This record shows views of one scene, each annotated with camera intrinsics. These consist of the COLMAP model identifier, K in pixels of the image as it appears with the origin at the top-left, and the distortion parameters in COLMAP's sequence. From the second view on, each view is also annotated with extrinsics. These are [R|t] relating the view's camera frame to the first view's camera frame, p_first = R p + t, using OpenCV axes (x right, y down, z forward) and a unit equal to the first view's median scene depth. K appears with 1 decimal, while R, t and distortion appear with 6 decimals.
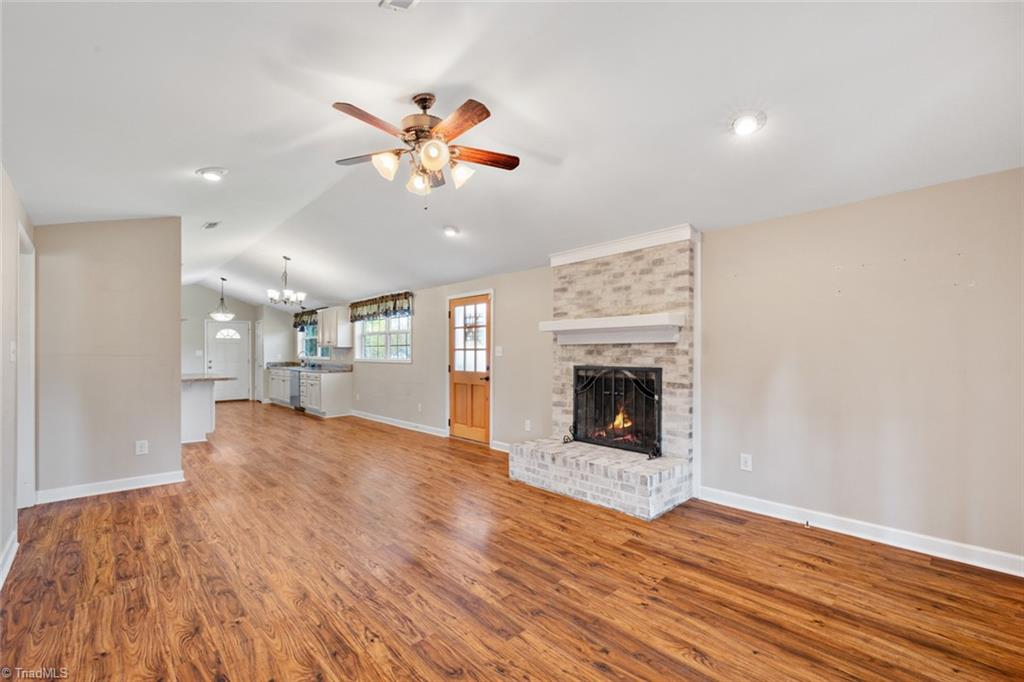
lens RADIAL K [[434.6, 0, 510.7], [0, 434.6, 352.9], [0, 0, 1]] dist [-0.000624, -0.000289]
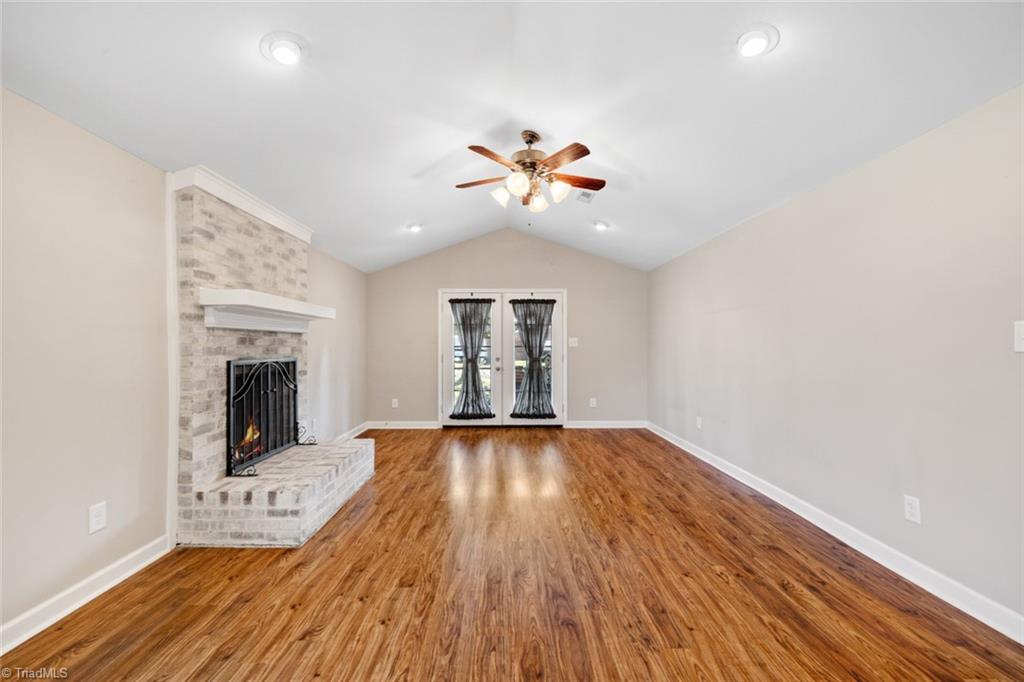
lens RADIAL K [[430.1, 0, 509.7], [0, 430.1, 341.9], [0, 0, 1]] dist [0.000554, -0.000142]
pose [[-0.740217, 0.006989, 0.672332, -0.636635], [-0.001414, 0.999928, -0.011951, 0.008433], [-0.672366, -0.009797, -0.740154, 1.269754]]
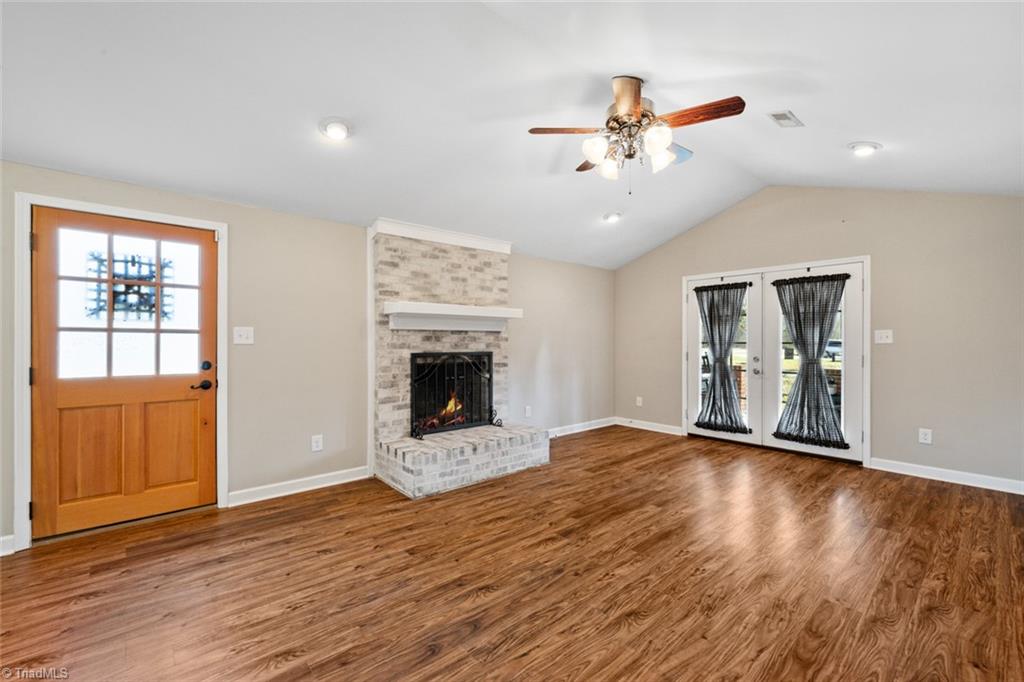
lens RADIAL K [[431.5, 0, 510.6], [0, 431.5, 343.0], [0, 0, 1]] dist [-0.000287, -0.000438]
pose [[0.033197, -0.004787, 0.999437, -0.782157], [-0.003257, 0.999983, 0.004897, 0.003327], [-0.999444, -0.003418, 0.033181, 0.814486]]
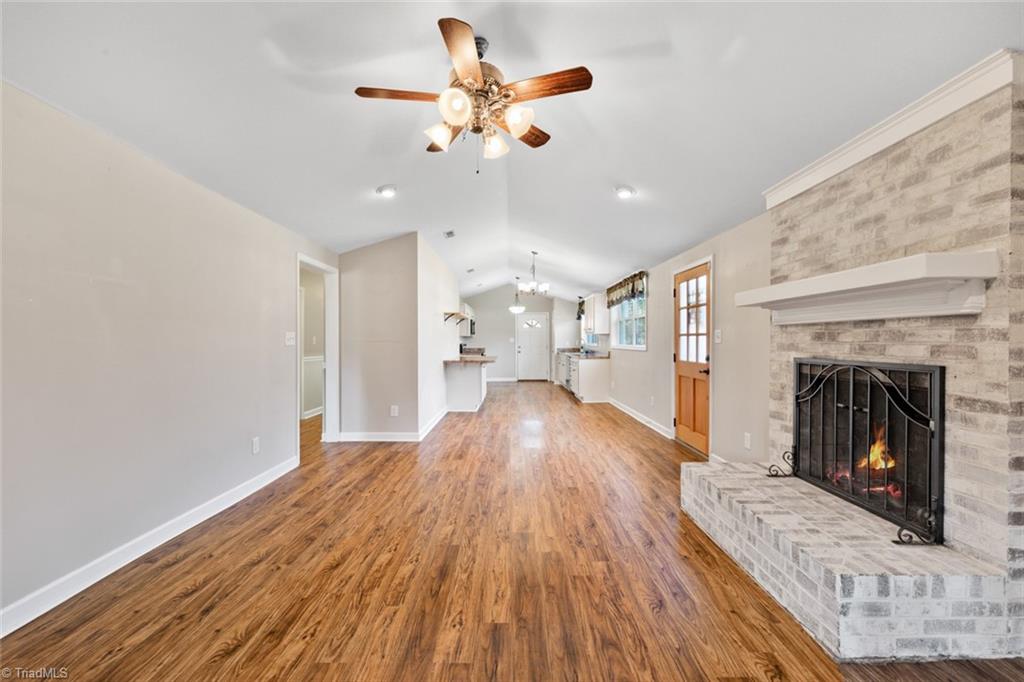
lens RADIAL K [[430.1, 0, 509.7], [0, 430.1, 341.9], [0, 0, 1]] dist [0.000554, -0.000142]
pose [[0.727704, 0.000560, -0.685891, 0.290739], [0.002375, 0.999992, 0.003336, 0.003416], [0.685887, -0.004057, 0.727697, 0.273240]]
